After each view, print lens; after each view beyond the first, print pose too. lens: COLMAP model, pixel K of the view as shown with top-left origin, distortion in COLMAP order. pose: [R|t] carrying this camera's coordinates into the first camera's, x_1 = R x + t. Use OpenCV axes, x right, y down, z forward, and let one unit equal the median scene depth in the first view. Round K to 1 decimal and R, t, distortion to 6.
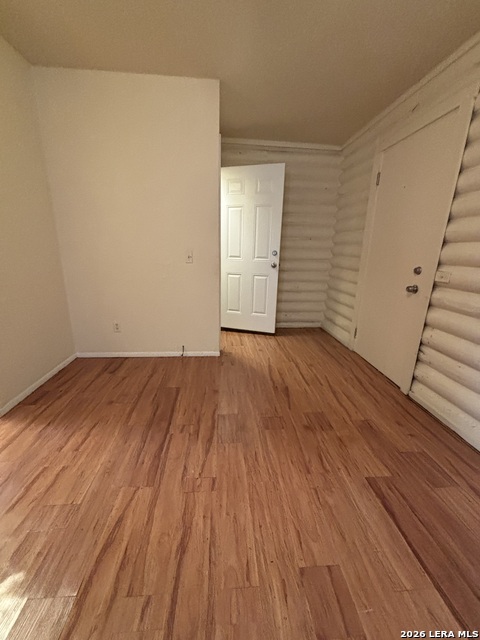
lens RADIAL K [[258.3, 0, 242.4], [0, 258.3, 318.1], [0, 0, 1]] dist [-0.000923, -0.000261]
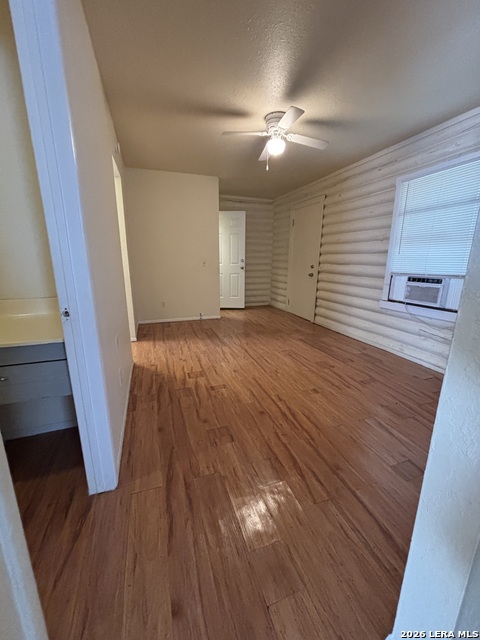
lens RADIAL K [[256.3, 0, 239.5], [0, 256.3, 318.2], [0, 0, 1]] dist [0.000166, 0.000055]
pose [[0.969212, -0.077025, 0.233871, -0.493593], [0.083292, 0.996380, -0.017026, 0.247810], [-0.231713, 0.035982, 0.972119, -1.005141]]
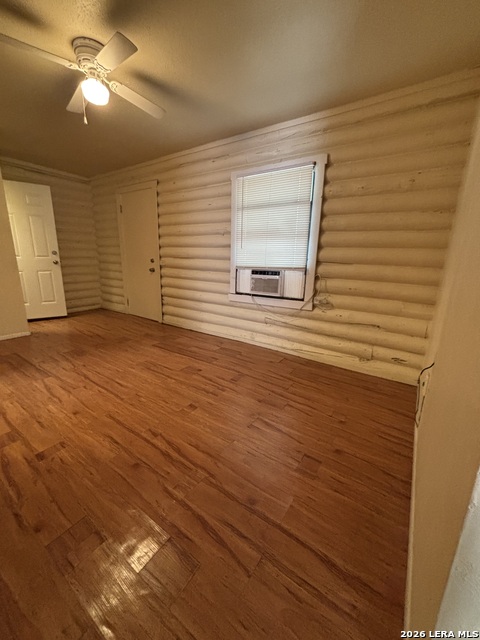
lens RADIAL K [[257.3, 0, 238.2], [0, 257.3, 318.0], [0, 0, 1]] dist [-0.000612, -0.000742]
pose [[0.635684, -0.195603, 0.746756, -0.475212], [0.195337, 0.976641, 0.089535, 0.200870], [-0.746826, 0.088953, 0.659043, -0.771263]]
